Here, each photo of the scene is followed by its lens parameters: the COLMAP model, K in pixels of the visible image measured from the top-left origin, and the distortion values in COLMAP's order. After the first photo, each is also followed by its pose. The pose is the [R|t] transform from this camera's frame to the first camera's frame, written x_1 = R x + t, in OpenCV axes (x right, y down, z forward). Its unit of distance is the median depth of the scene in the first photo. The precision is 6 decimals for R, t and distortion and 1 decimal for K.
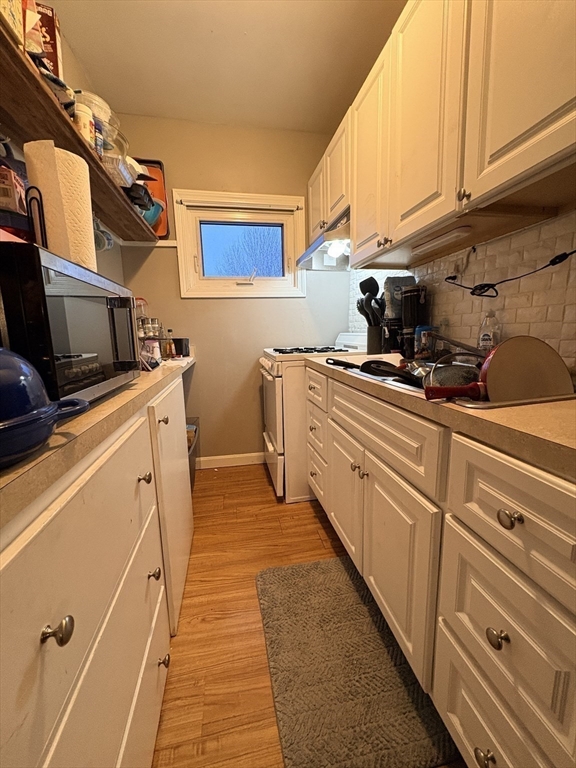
lens RADIAL K [[310.1, 0, 288.7], [0, 310.1, 381.3], [0, 0, 1]] dist [-0.001943, -0.000031]
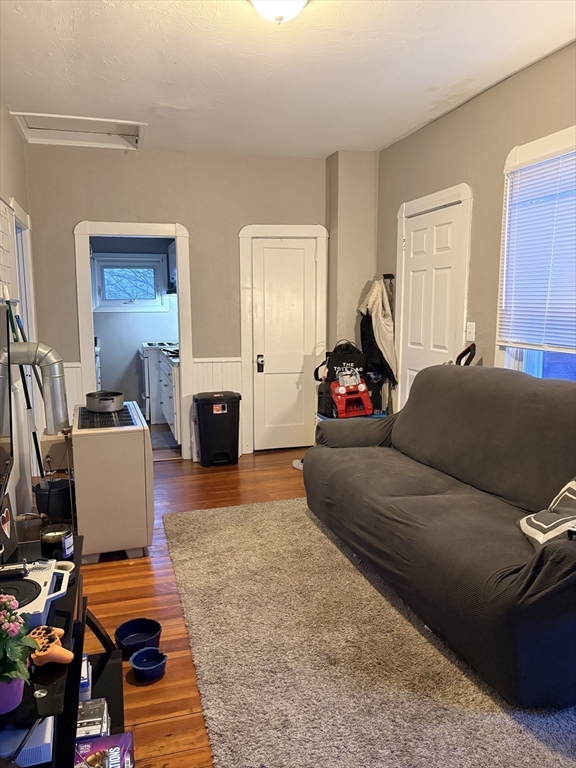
lens RADIAL K [[589.4, 0, 286.3], [0, 589.4, 384.5], [0, 0, 1]] dist [0.000447, 0.000053]
pose [[0.993279, 0.007517, 0.115498, 0.341714], [-0.005842, 0.999873, -0.014841, 0.168361], [-0.115595, 0.014066, 0.993197, -2.328437]]
